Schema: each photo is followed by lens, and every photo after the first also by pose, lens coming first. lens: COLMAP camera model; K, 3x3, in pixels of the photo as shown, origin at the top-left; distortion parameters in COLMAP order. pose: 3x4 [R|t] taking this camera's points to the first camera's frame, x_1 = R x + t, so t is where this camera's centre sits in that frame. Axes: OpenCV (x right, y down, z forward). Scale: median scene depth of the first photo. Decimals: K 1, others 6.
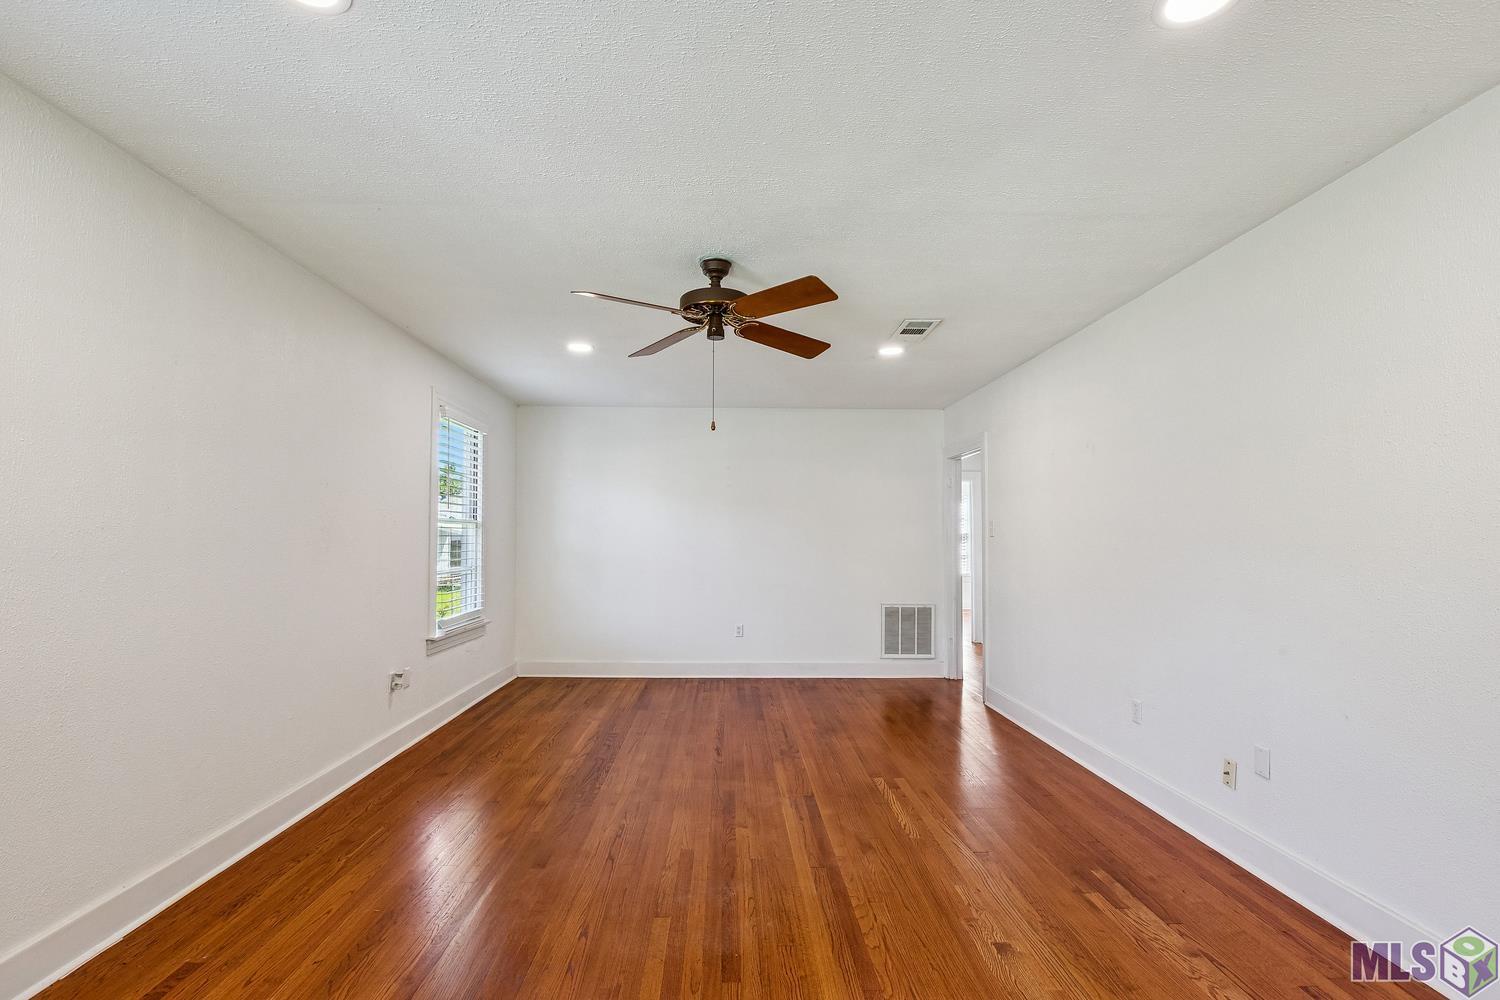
lens RADIAL K [[663.6, 0, 755.8], [0, 663.6, 529.6], [0, 0, 1]] dist [0.000779, 0.000215]
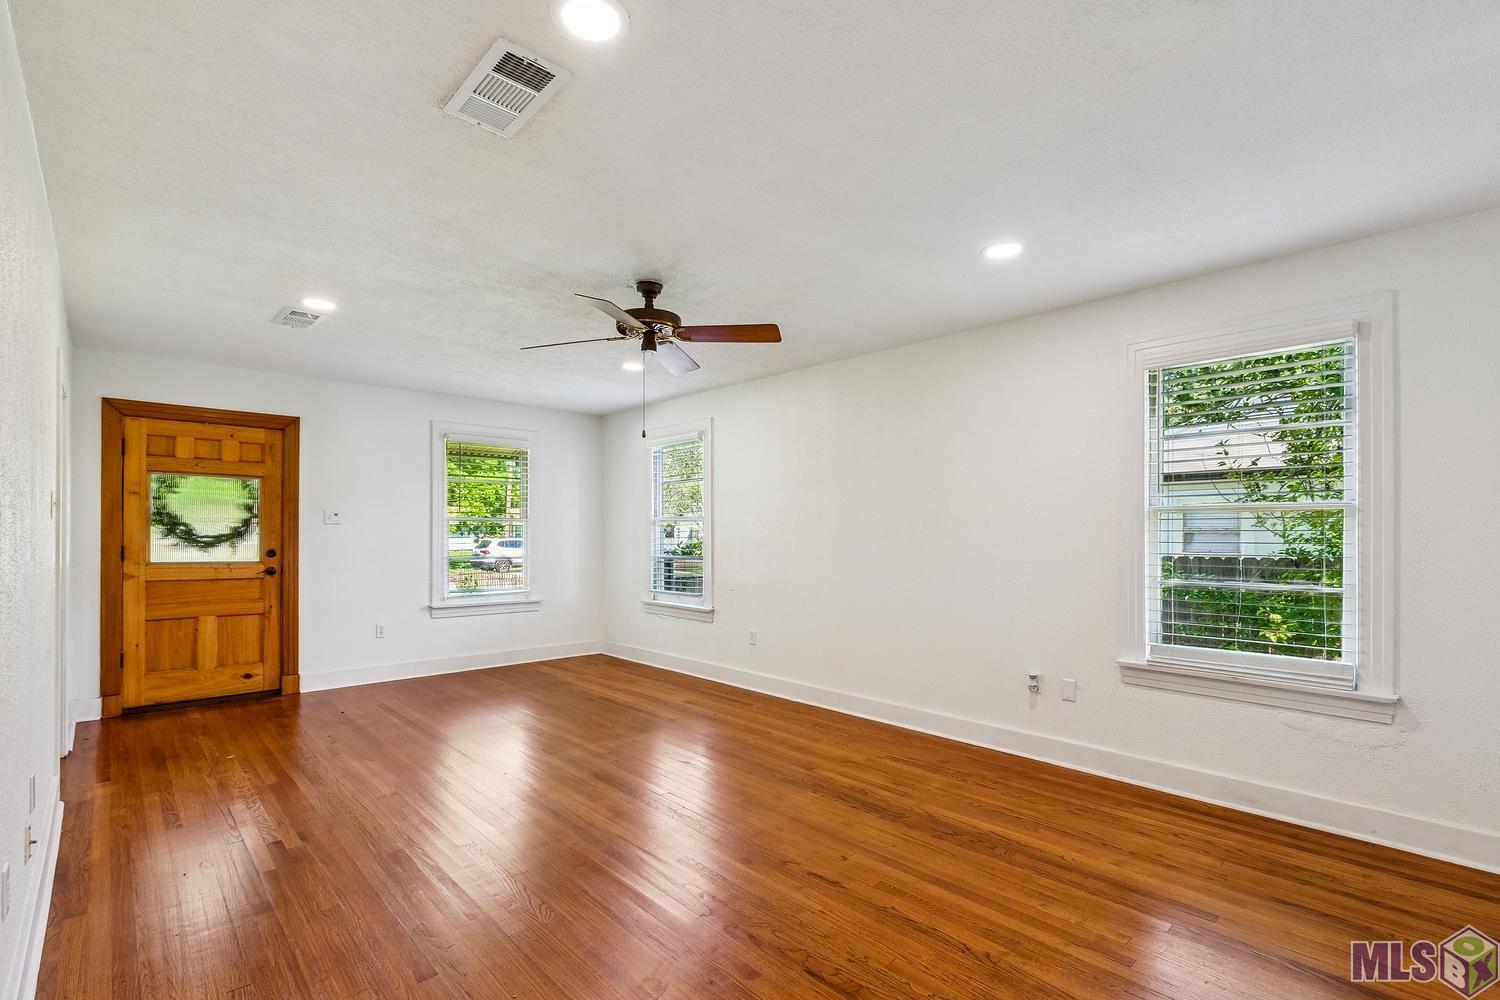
lens RADIAL K [[663.6, 0, 755.8], [0, 663.6, 529.6], [0, 0, 1]] dist [0.000779, 0.000215]
pose [[-0.733459, -0.006939, -0.679698, 0.427007], [0.001172, 0.999933, -0.011474, 0.011843], [0.679733, -0.009212, -0.733402, 1.440201]]
